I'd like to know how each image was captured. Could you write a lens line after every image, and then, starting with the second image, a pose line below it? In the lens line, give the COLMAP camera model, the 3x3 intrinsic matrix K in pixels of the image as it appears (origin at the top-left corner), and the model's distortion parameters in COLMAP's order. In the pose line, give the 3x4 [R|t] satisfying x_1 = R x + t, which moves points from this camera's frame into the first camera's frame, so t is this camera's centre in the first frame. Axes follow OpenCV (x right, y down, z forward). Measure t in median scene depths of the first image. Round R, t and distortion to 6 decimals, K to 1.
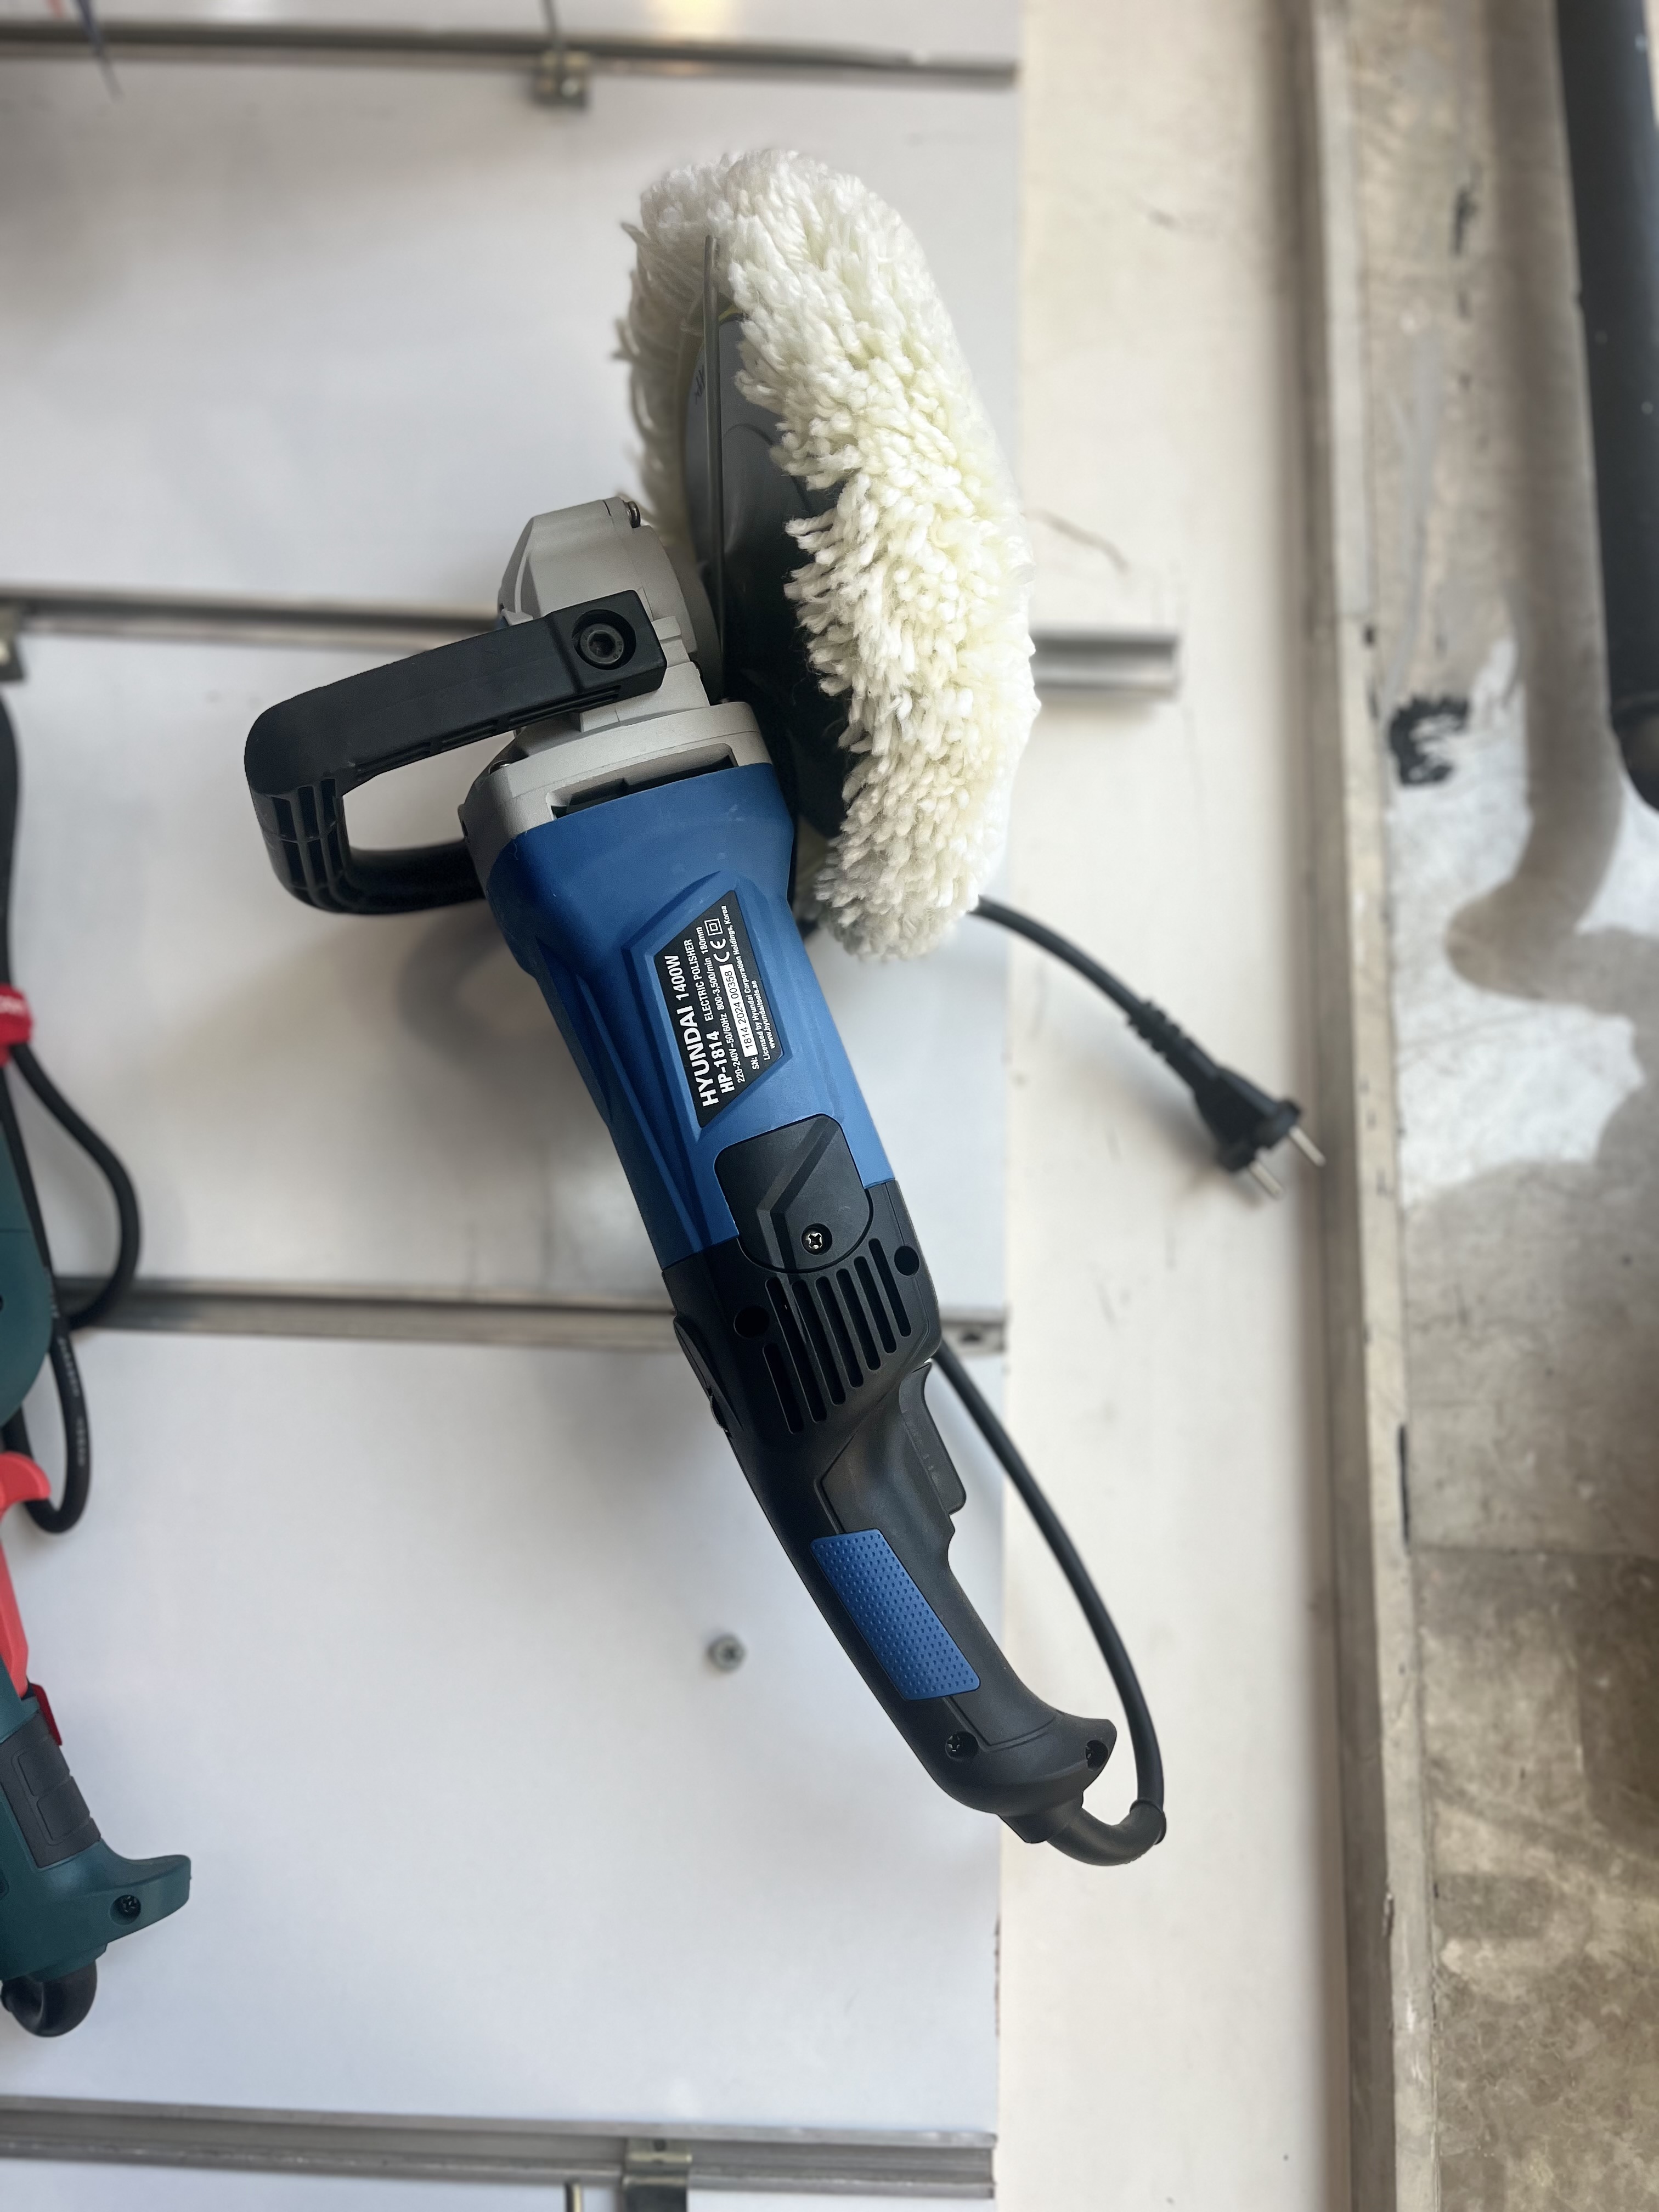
lens RADIAL K [[1668.9, 0, 838.4], [0, 1668.9, 1101.0], [0, 0, 1]] dist [0.067748, -0.100057]
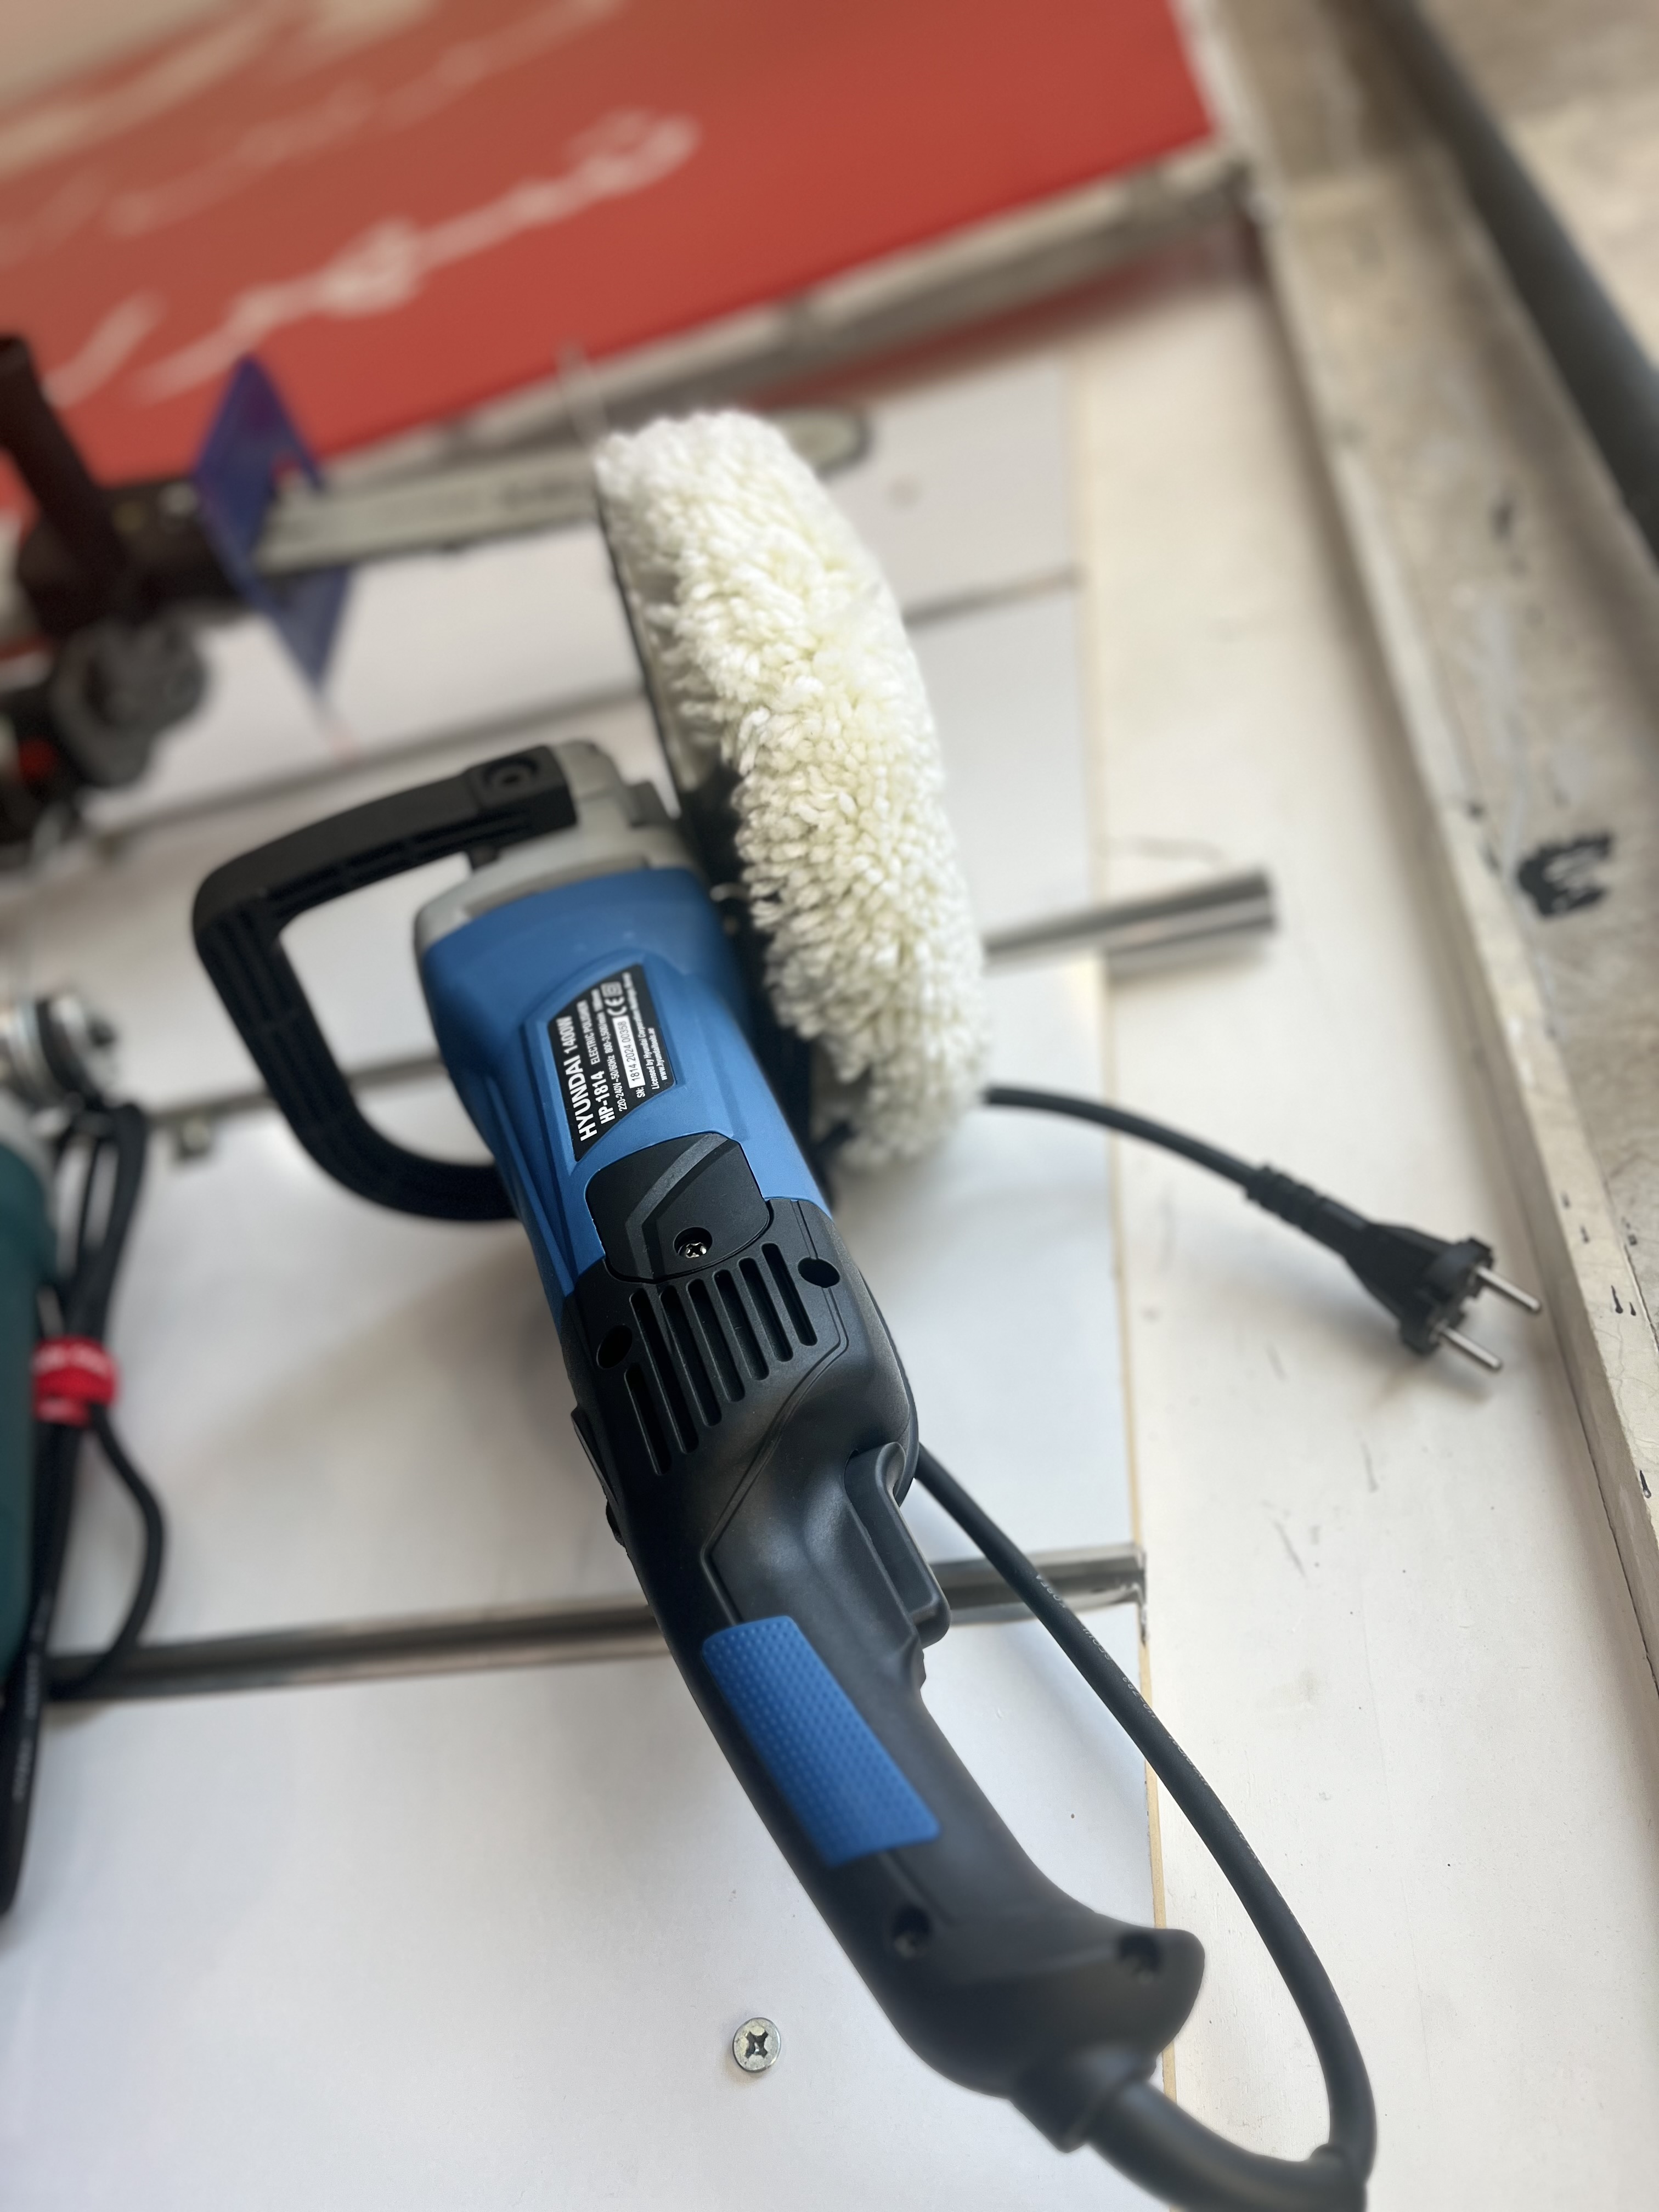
lens RADIAL K [[1674.0, 0, 829.5], [0, 1674.0, 1106.0], [0, 0, 1]] dist [0.031212, 0.004123]
pose [[0.938869, -0.213283, -0.270250, 0.279013], [0.035083, 0.840171, -0.541186, 0.462029], [0.342482, 0.498621, 0.796293, 0.334841]]
